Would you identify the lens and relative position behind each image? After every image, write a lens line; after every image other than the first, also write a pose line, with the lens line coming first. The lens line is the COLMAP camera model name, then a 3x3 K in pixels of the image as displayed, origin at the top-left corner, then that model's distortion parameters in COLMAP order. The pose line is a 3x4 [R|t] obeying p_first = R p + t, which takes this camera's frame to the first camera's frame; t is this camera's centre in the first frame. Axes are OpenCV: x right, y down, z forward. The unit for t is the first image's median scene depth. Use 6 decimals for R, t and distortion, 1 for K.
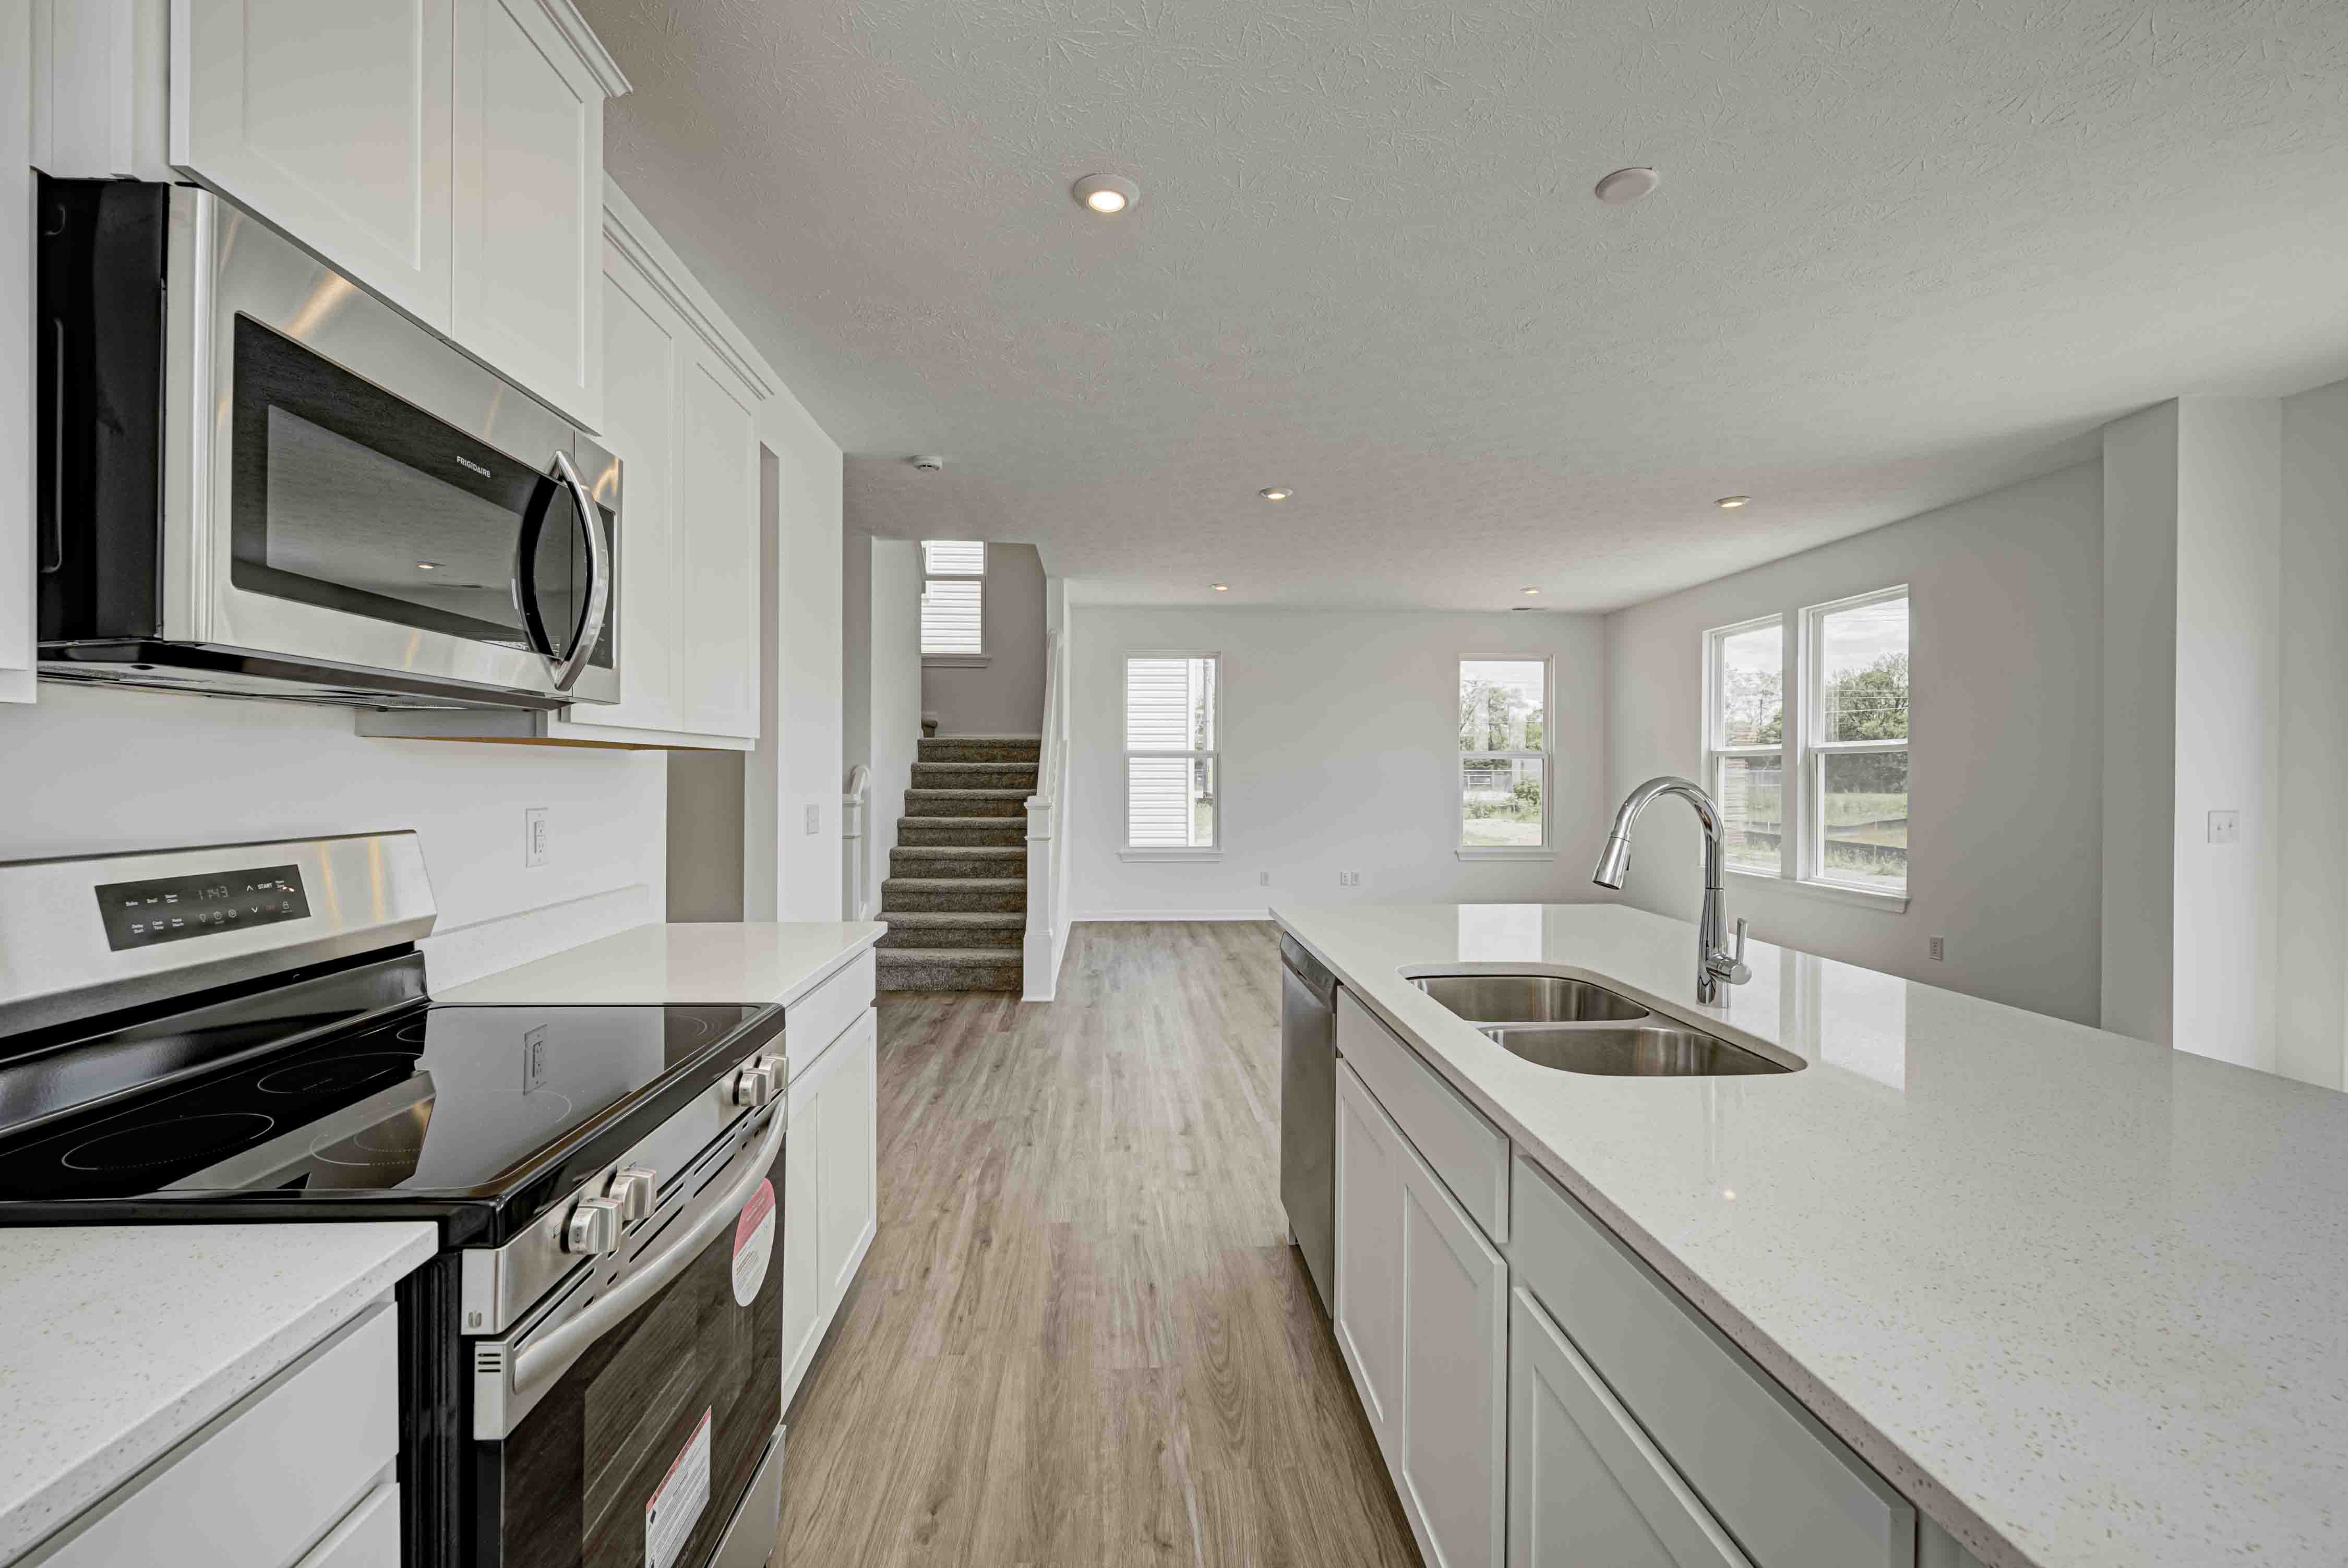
lens RADIAL K [[976.2, 0, 1167.1], [0, 976.2, 775.2], [0, 0, 1]] dist [0.000968, 0.000032]
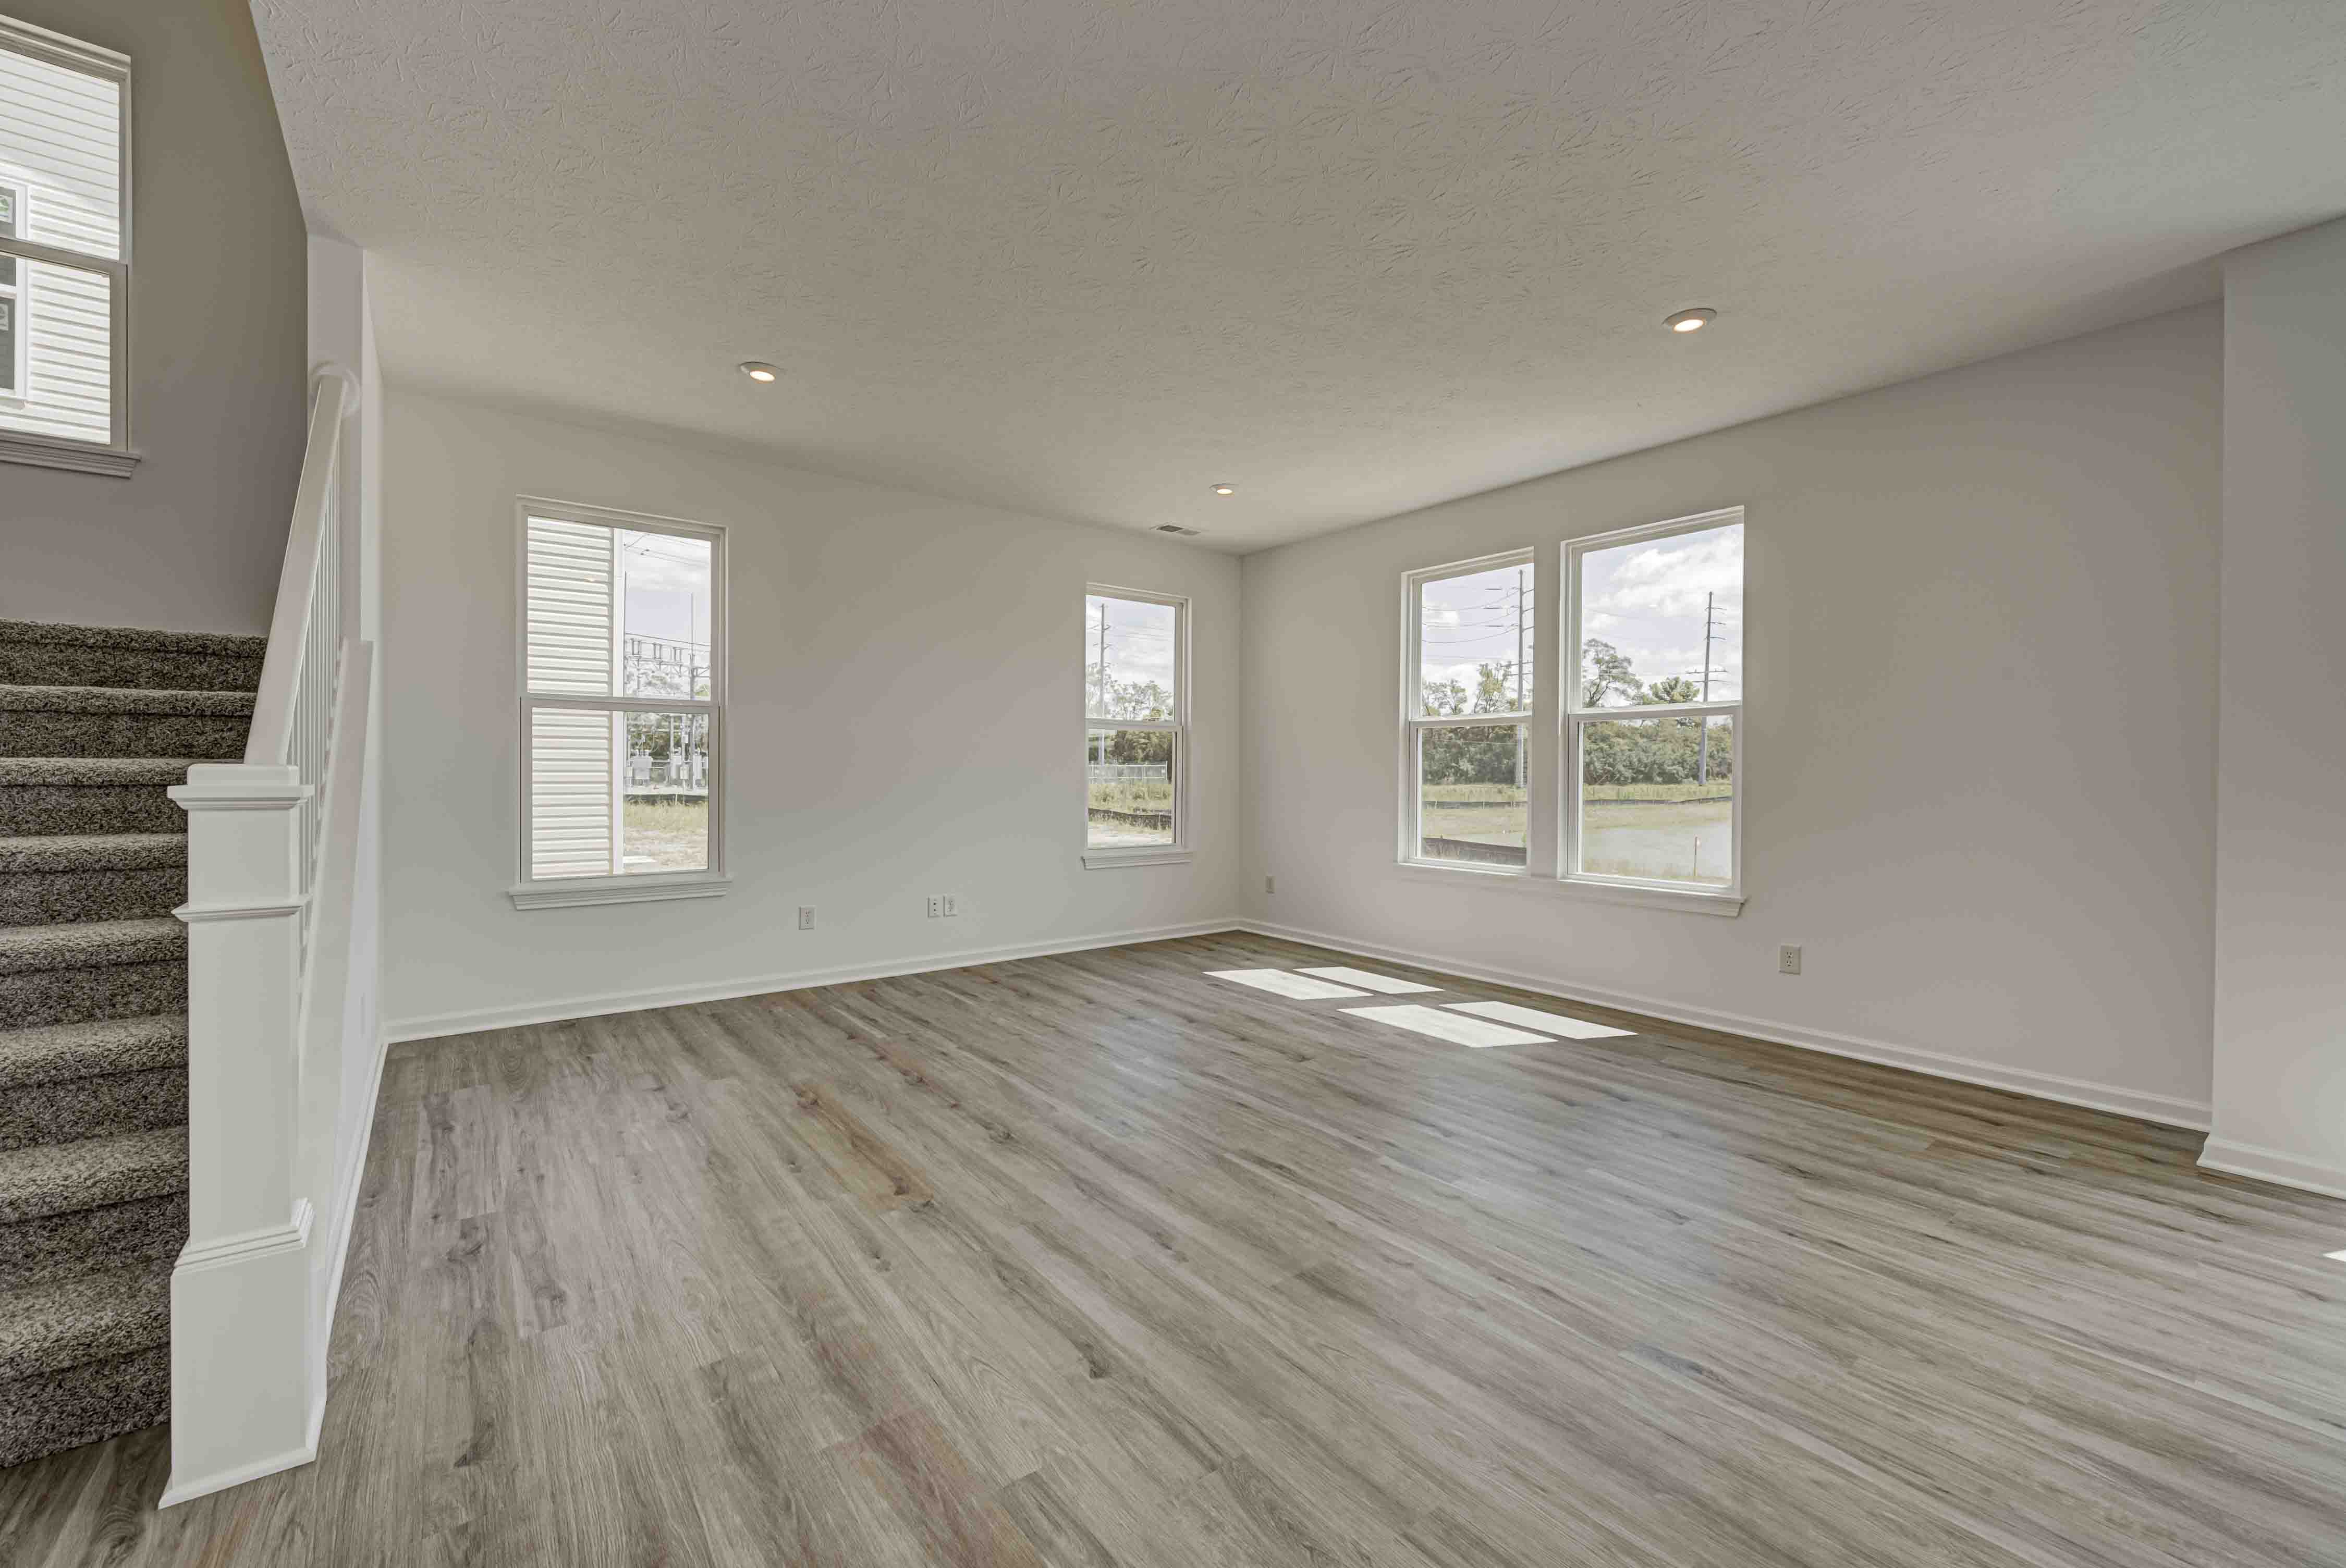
lens RADIAL K [[935.3, 0, 1179.9], [0, 935.3, 780.7], [0, 0, 1]] dist [-0.005408, -0.001709]
pose [[0.821537, -0.002706, 0.570149, -0.046367], [-0.004217, 0.999933, 0.010822, 0.017605], [-0.570139, -0.011295, 0.821470, 0.482752]]
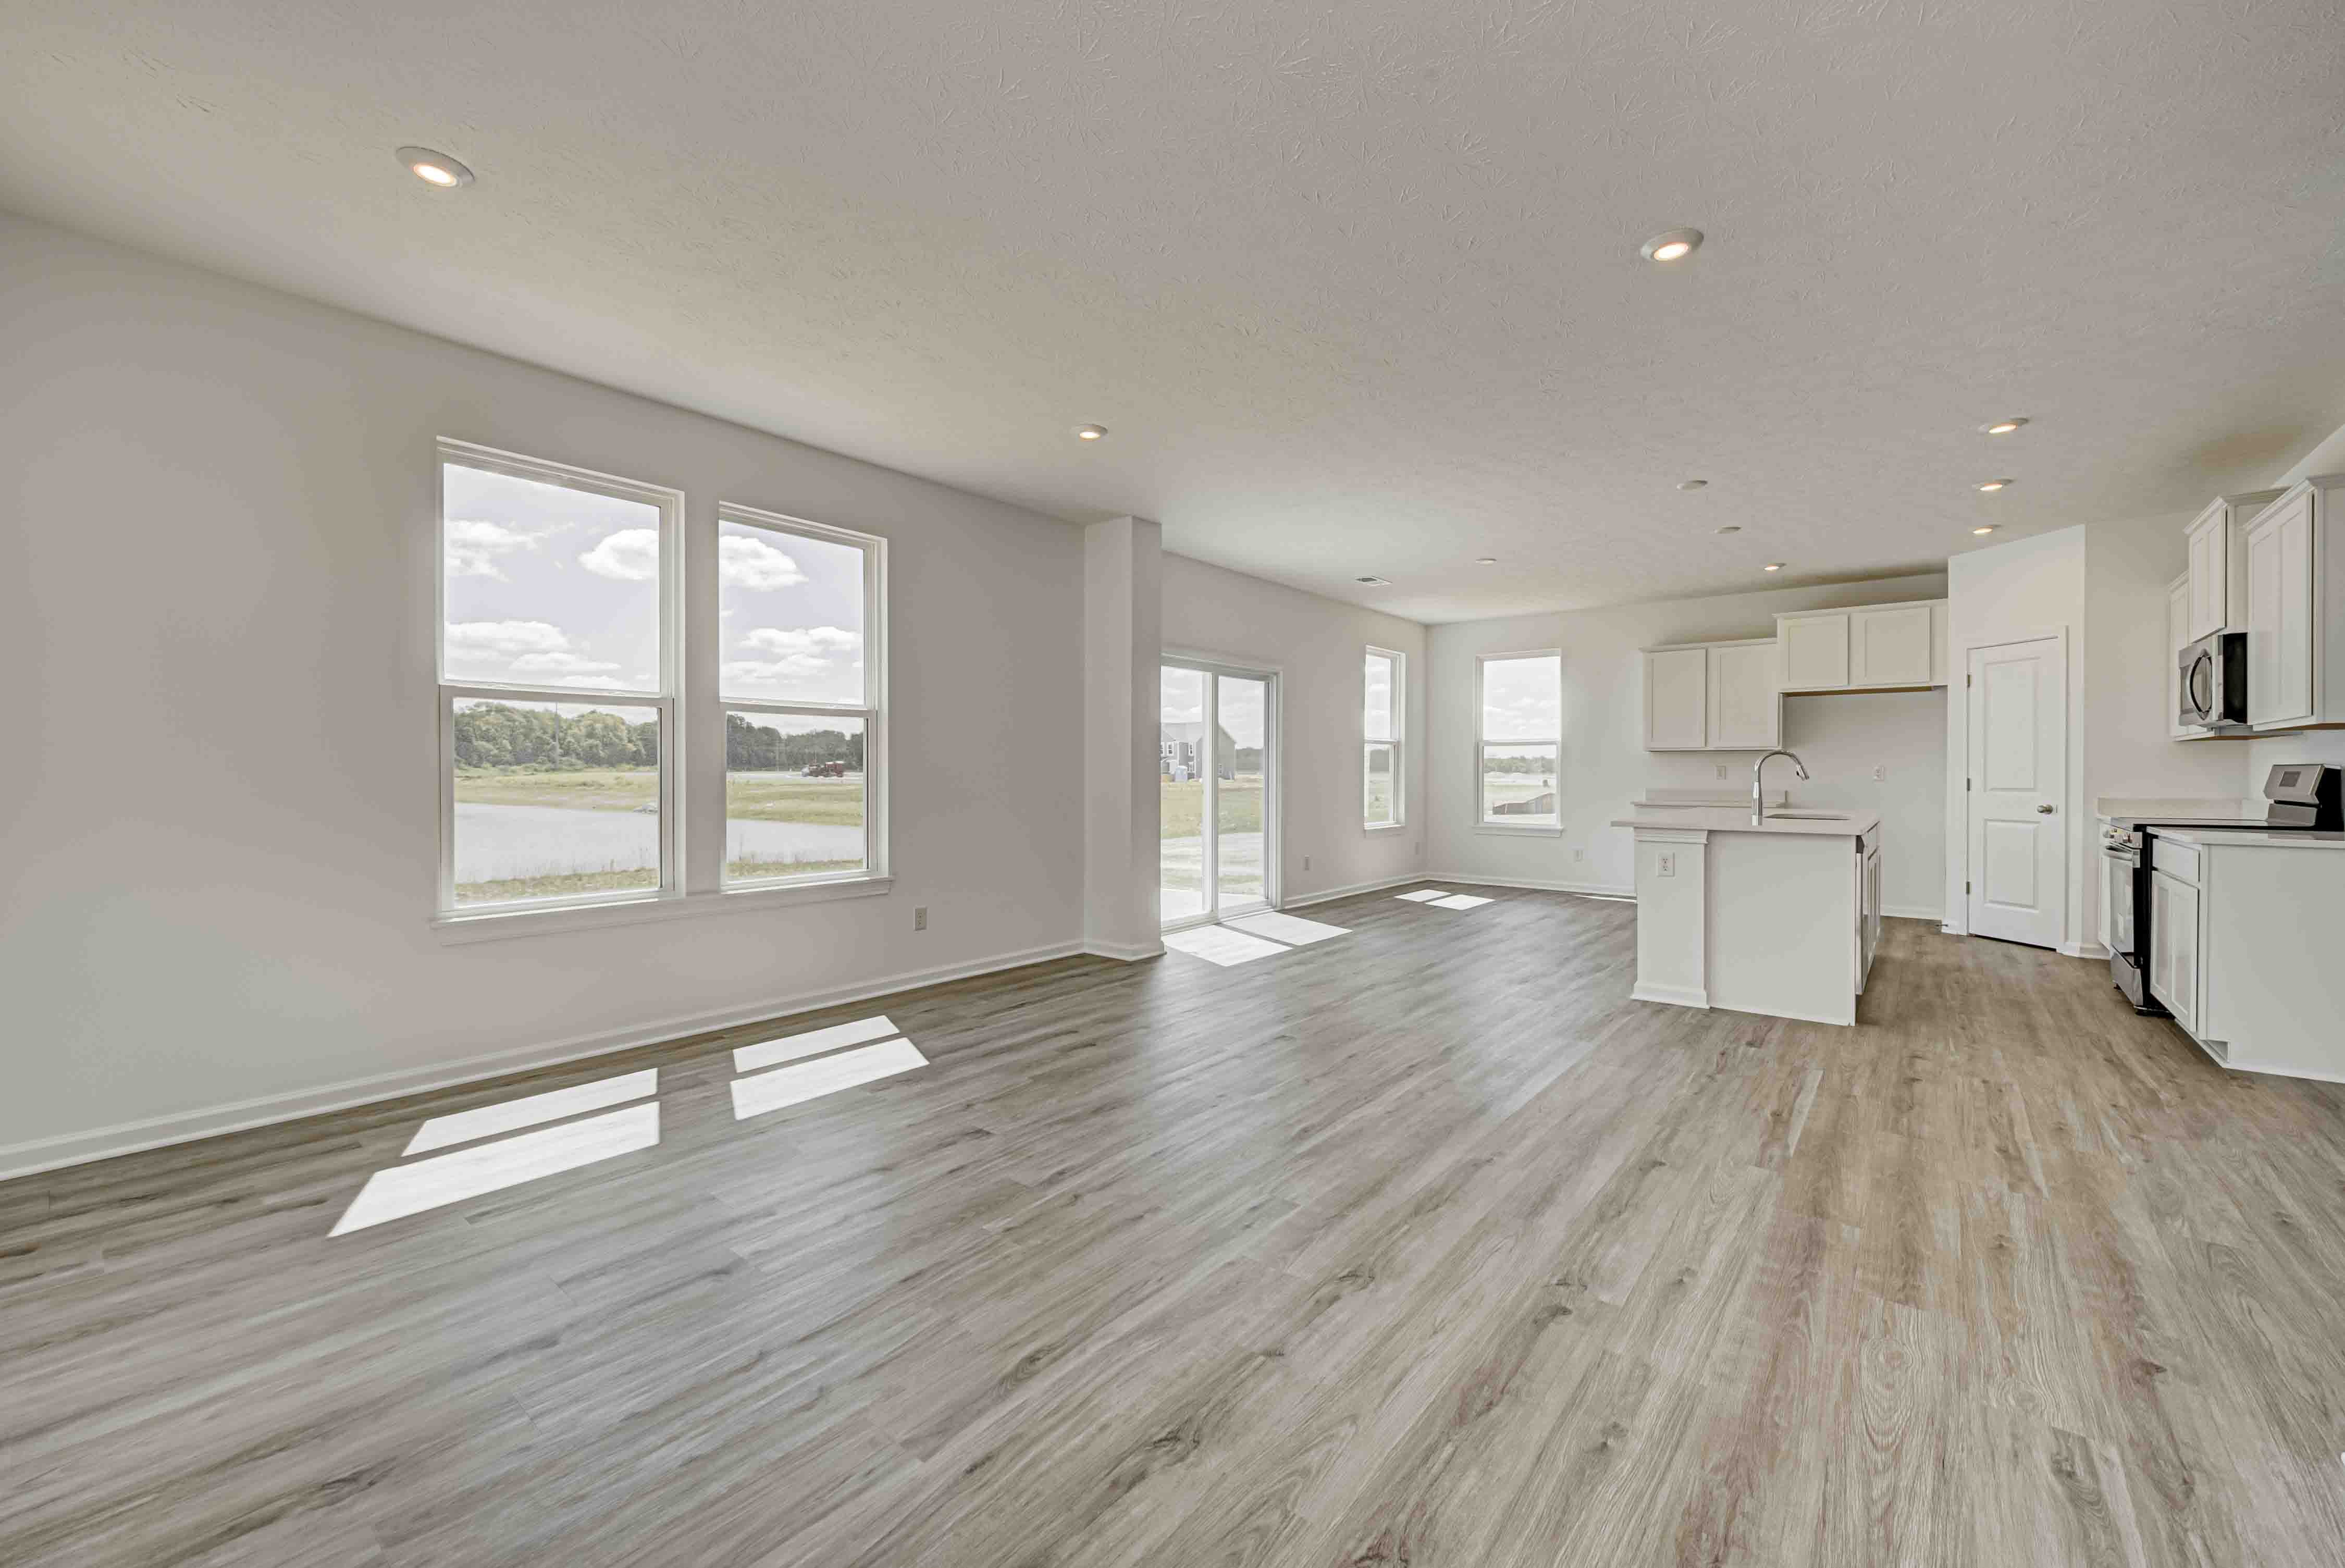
lens RADIAL K [[934.9, 0, 1151.4], [0, 934.9, 779.3], [0, 0, 1]] dist [-0.005408, -0.001709]
pose [[-0.729401, -0.009524, 0.684020, -0.031587], [-0.001514, 0.999923, 0.012309, 0.016091], [-0.684085, 0.007943, -0.729359, 1.108028]]
